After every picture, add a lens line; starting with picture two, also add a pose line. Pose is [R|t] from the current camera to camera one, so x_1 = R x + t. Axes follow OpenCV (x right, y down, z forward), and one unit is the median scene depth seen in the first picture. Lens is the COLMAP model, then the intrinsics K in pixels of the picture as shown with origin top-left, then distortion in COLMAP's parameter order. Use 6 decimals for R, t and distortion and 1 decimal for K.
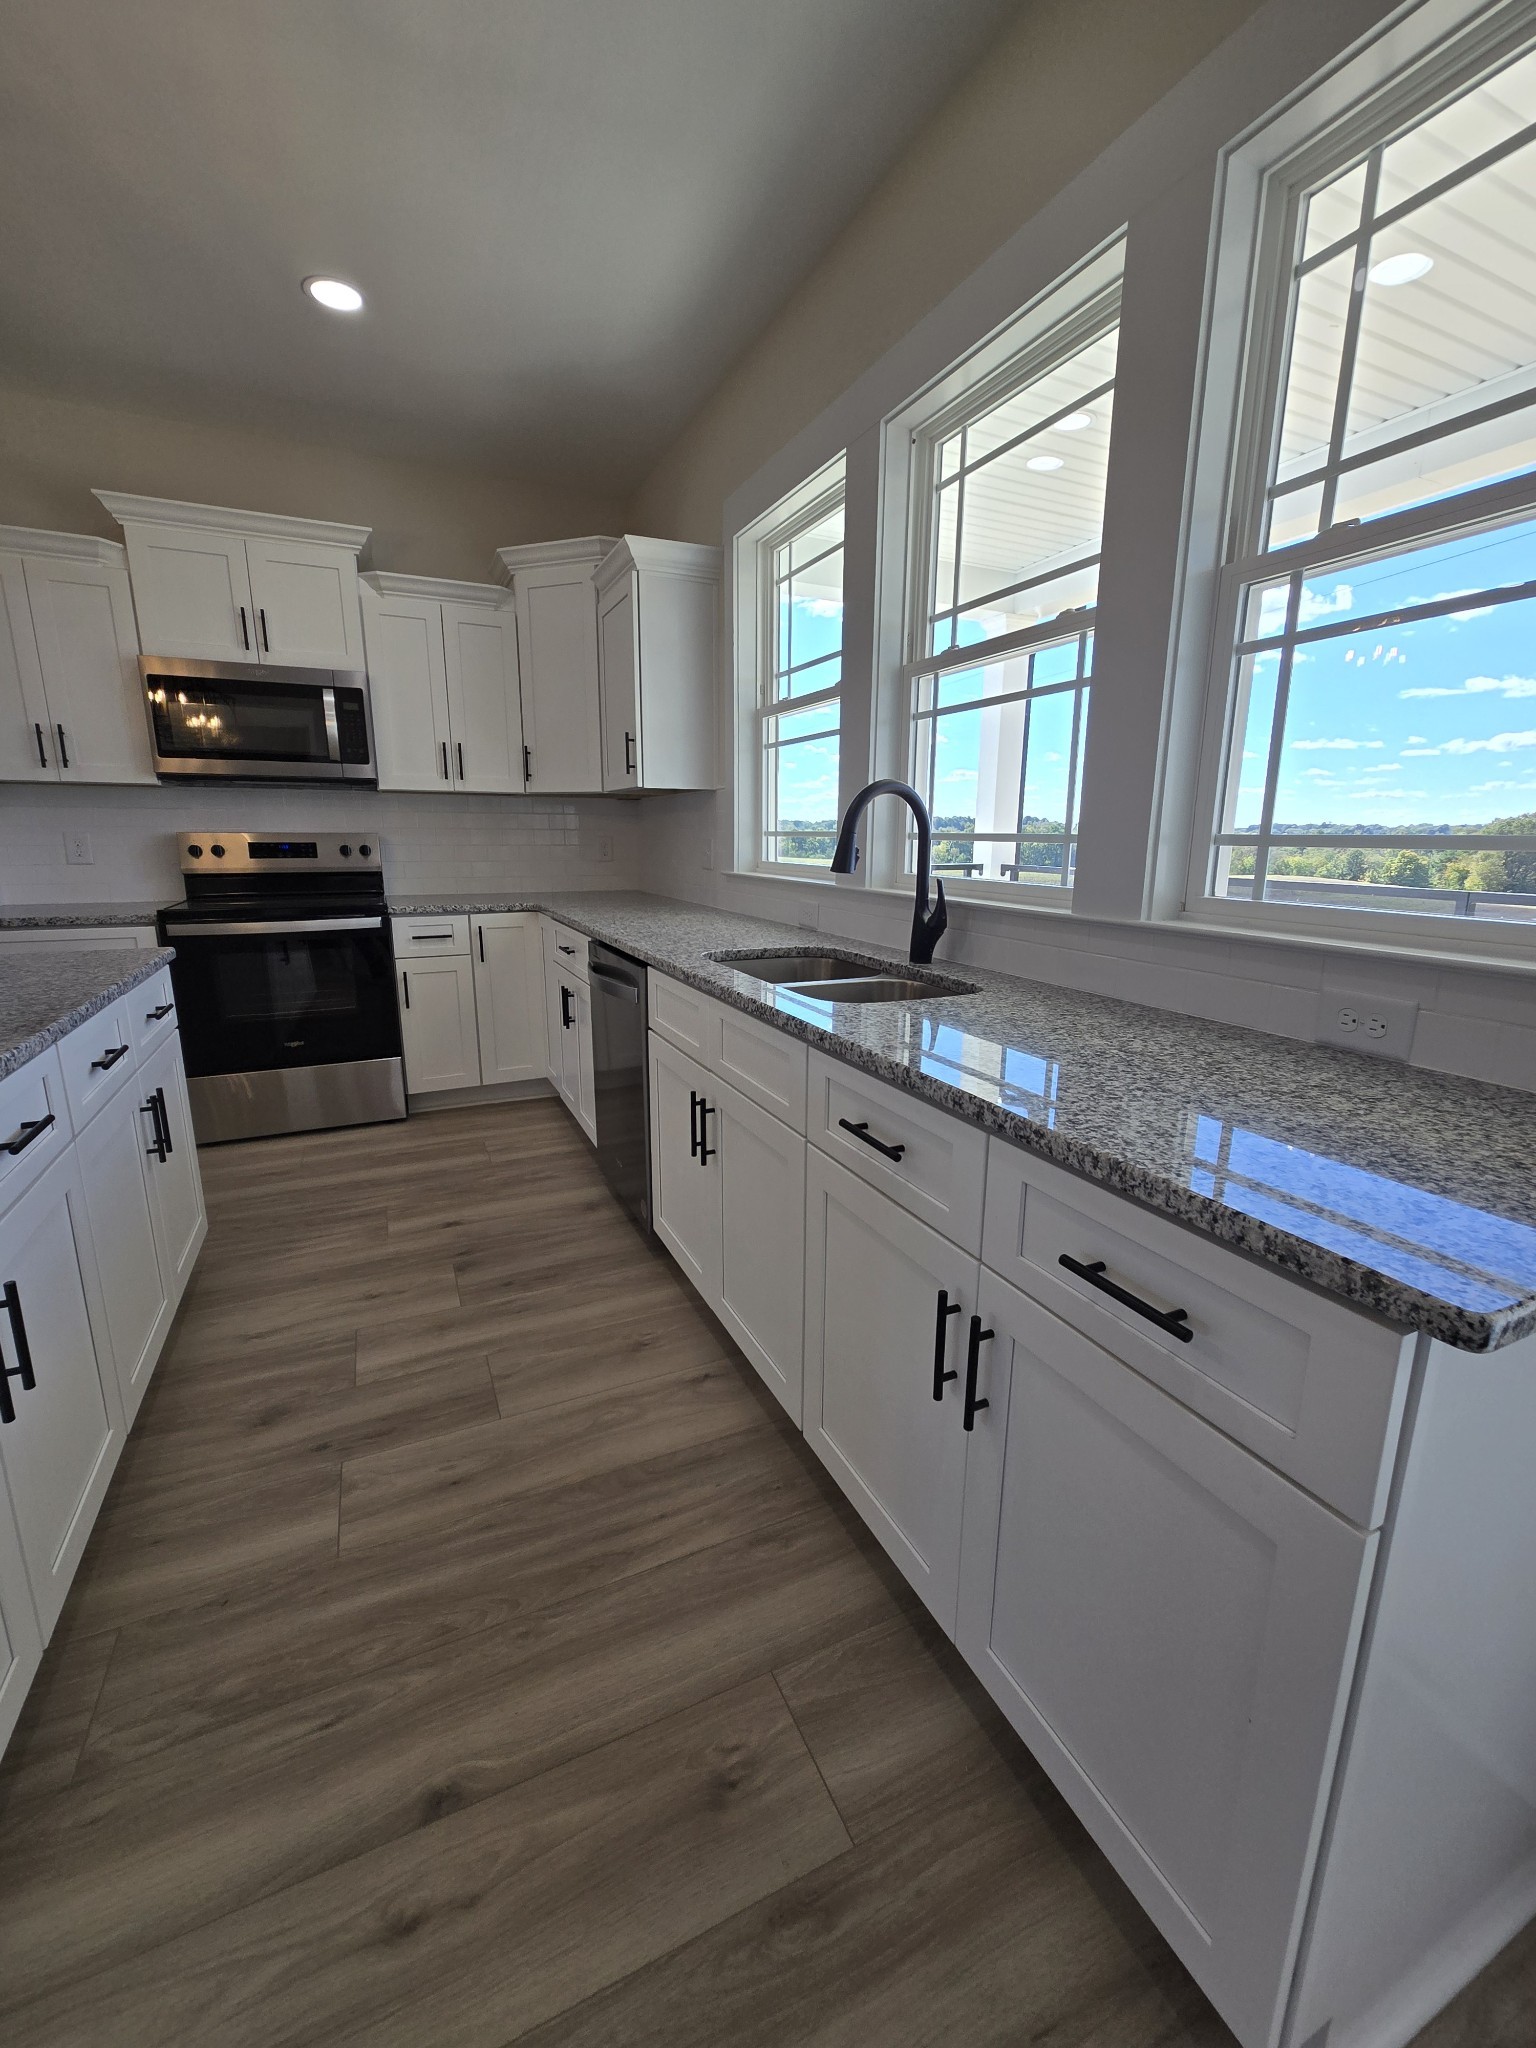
lens RADIAL K [[836.4, 0, 759.3], [0, 836.4, 1025.5], [0, 0, 1]] dist [0.000062, -0.000290]
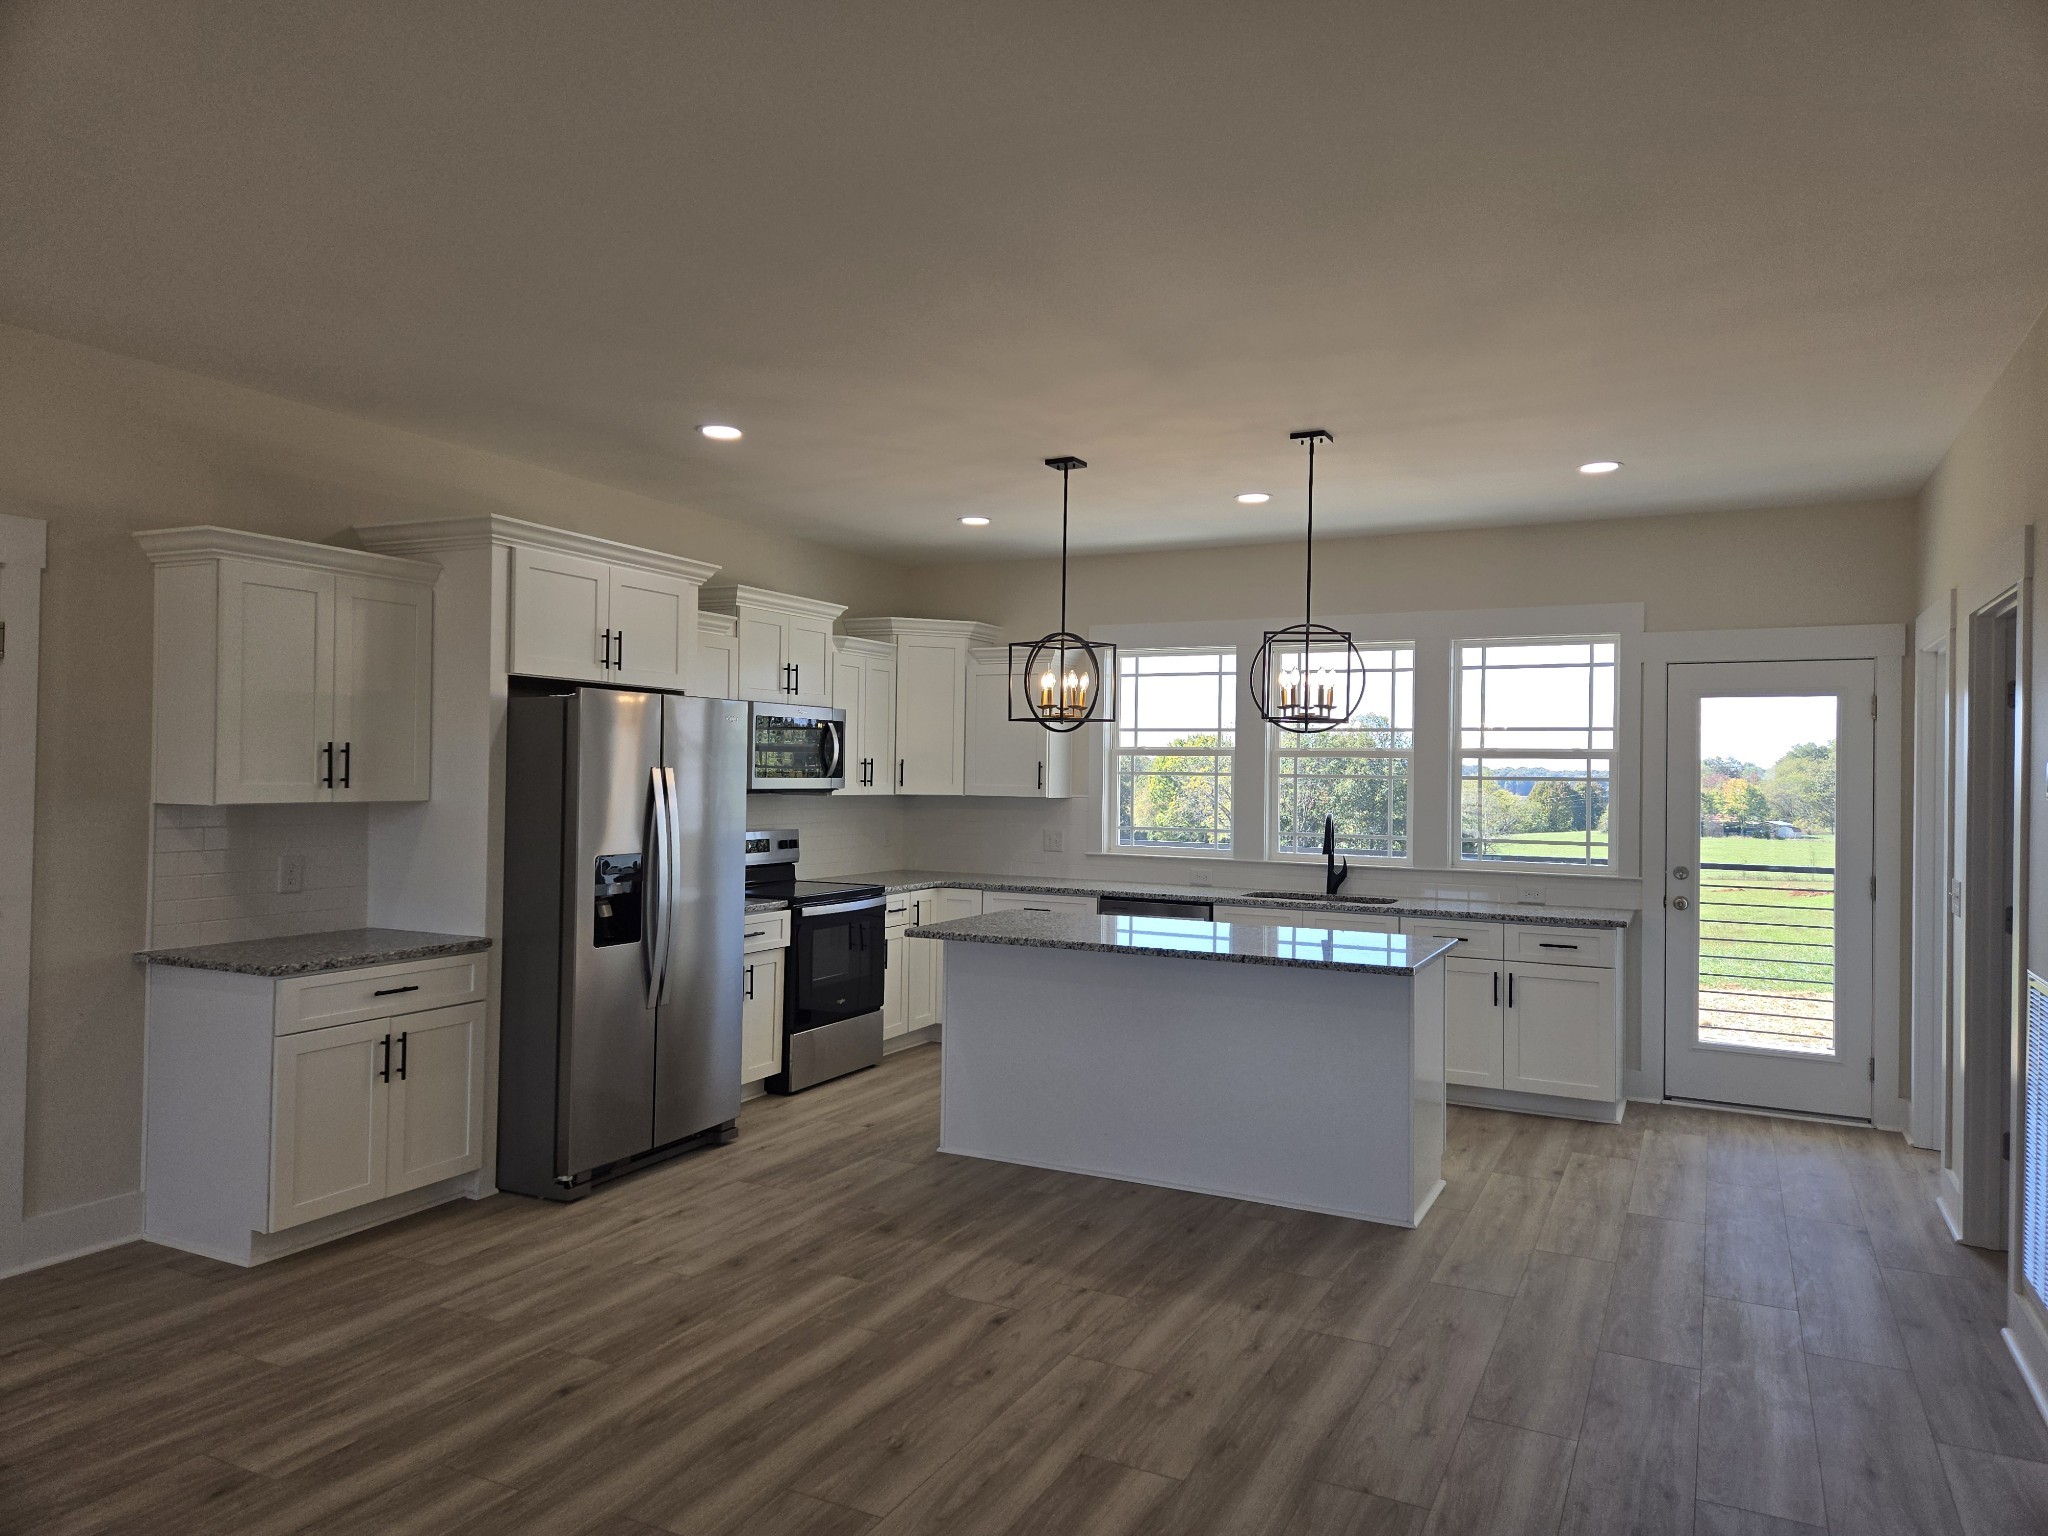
lens RADIAL K [[1358.7, 0, 1031.9], [0, 1358.7, 774.3], [0, 0, 1]] dist [0.042059, -0.015074]
pose [[0.778966, 0.004763, 0.627048, -2.136067], [0.131868, 0.976366, -0.171233, 0.099884], [-0.613043, 0.216072, 0.759928, -1.026967]]
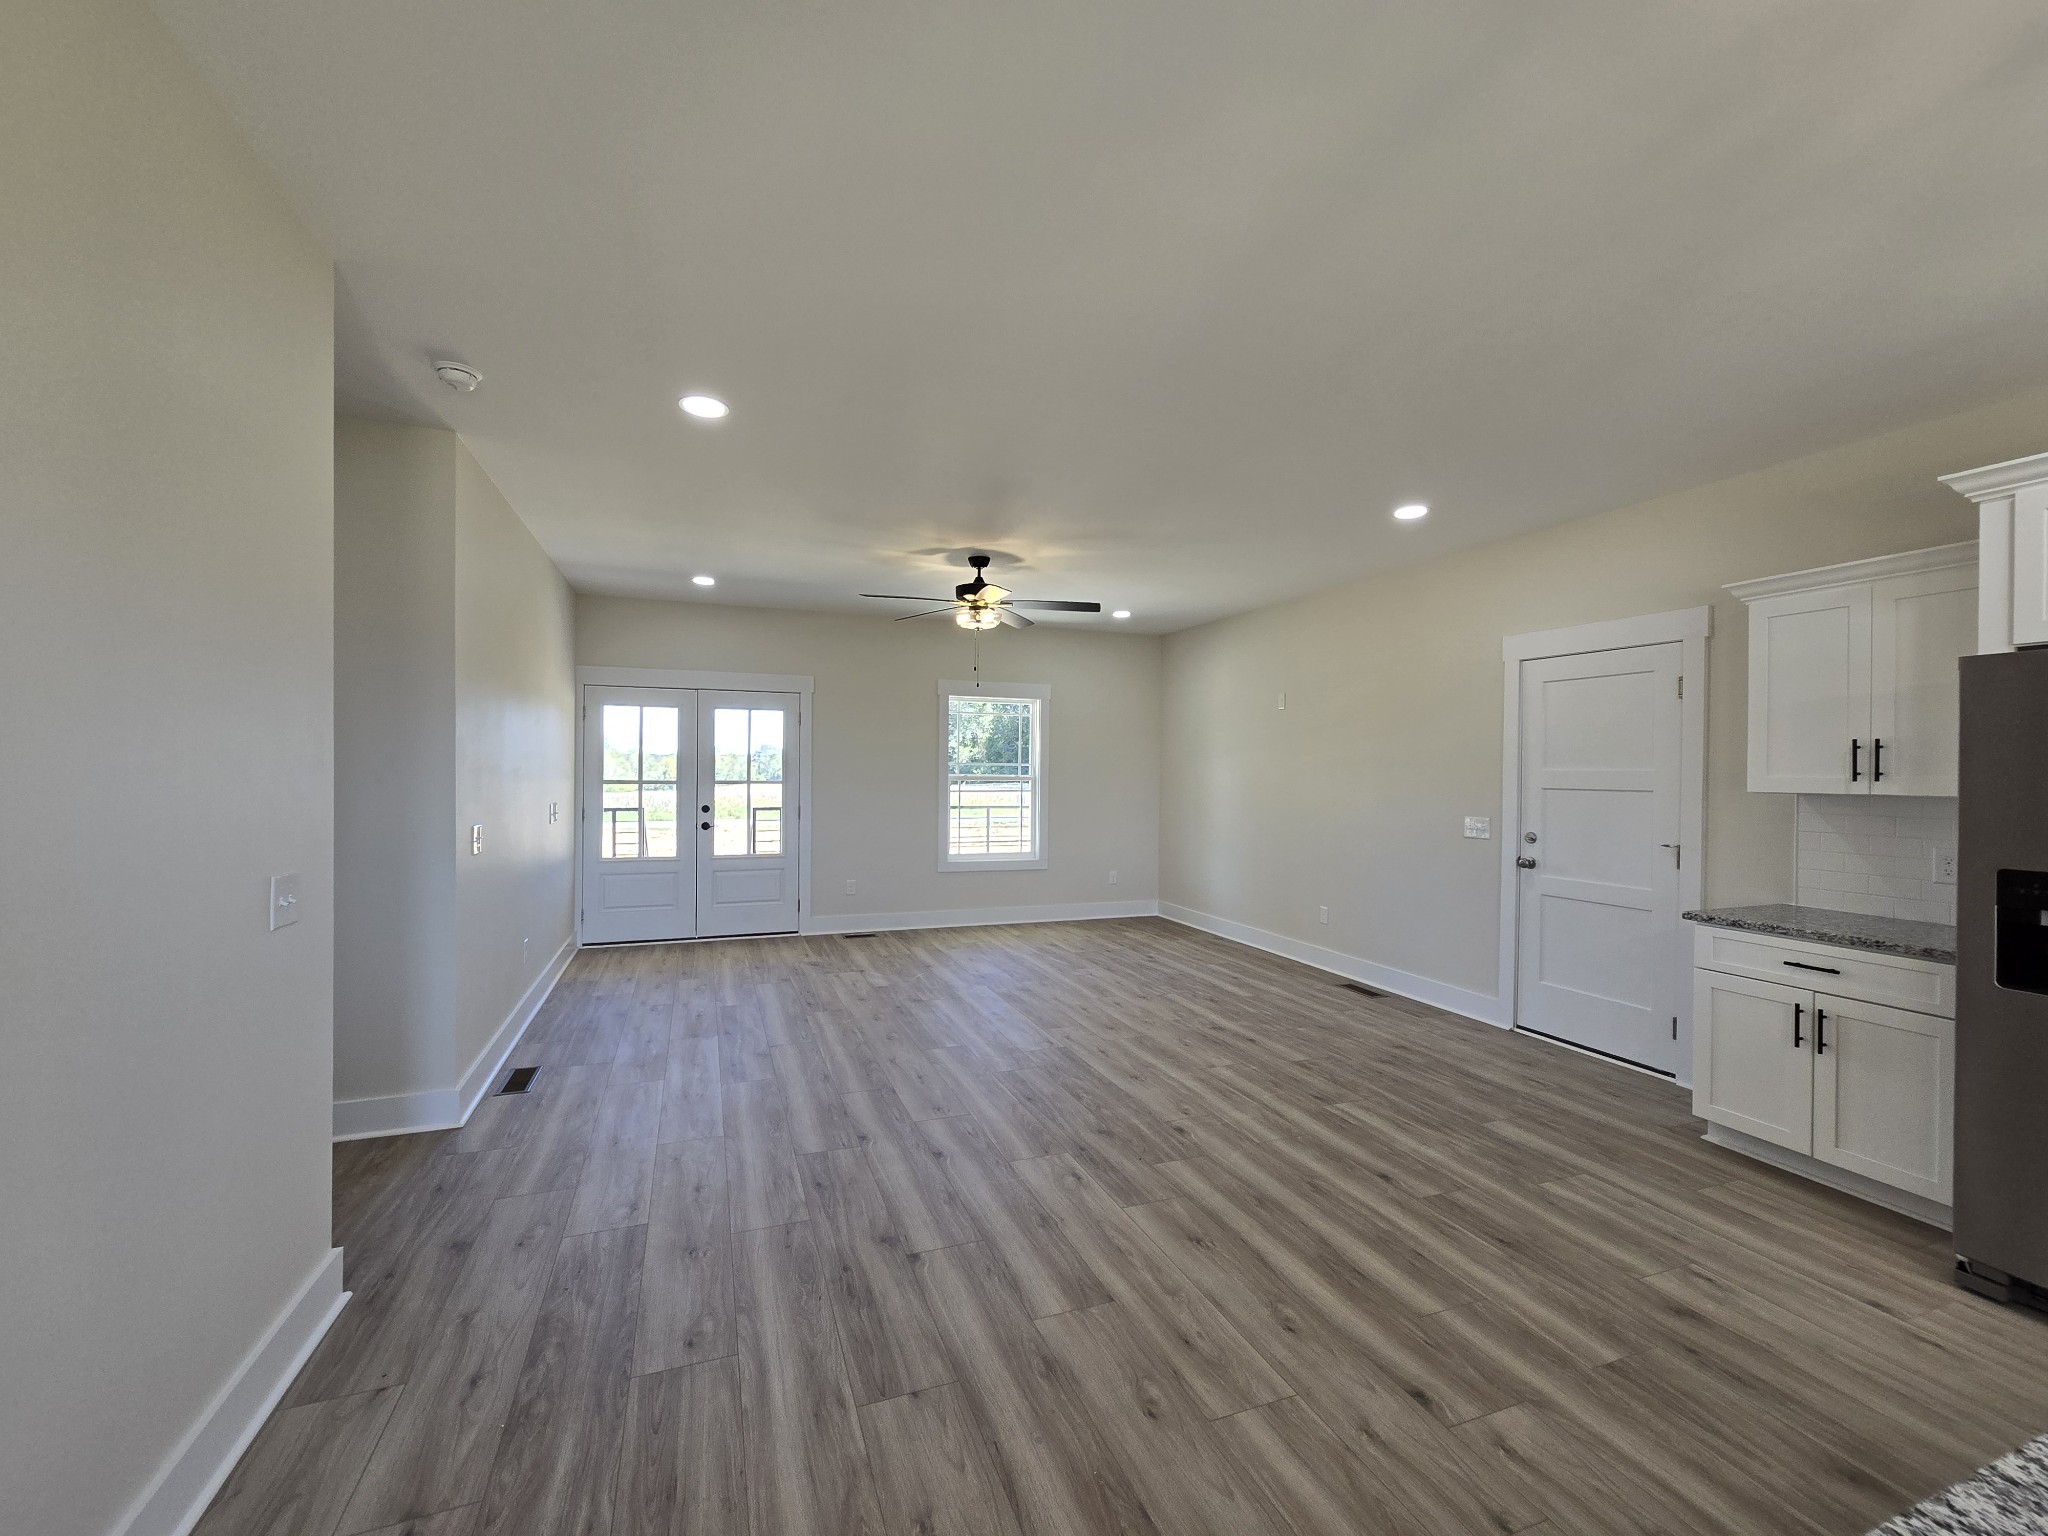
lens RADIAL K [[836.4, 0, 1013.8], [0, 836.4, 767.7], [0, 0, 1]] dist [0.000062, -0.000290]
pose [[-0.072151, -0.010376, -0.997340, -0.398057], [-0.231599, 0.972789, 0.006634, -0.061531], [0.970132, 0.231462, -0.072590, -0.166692]]
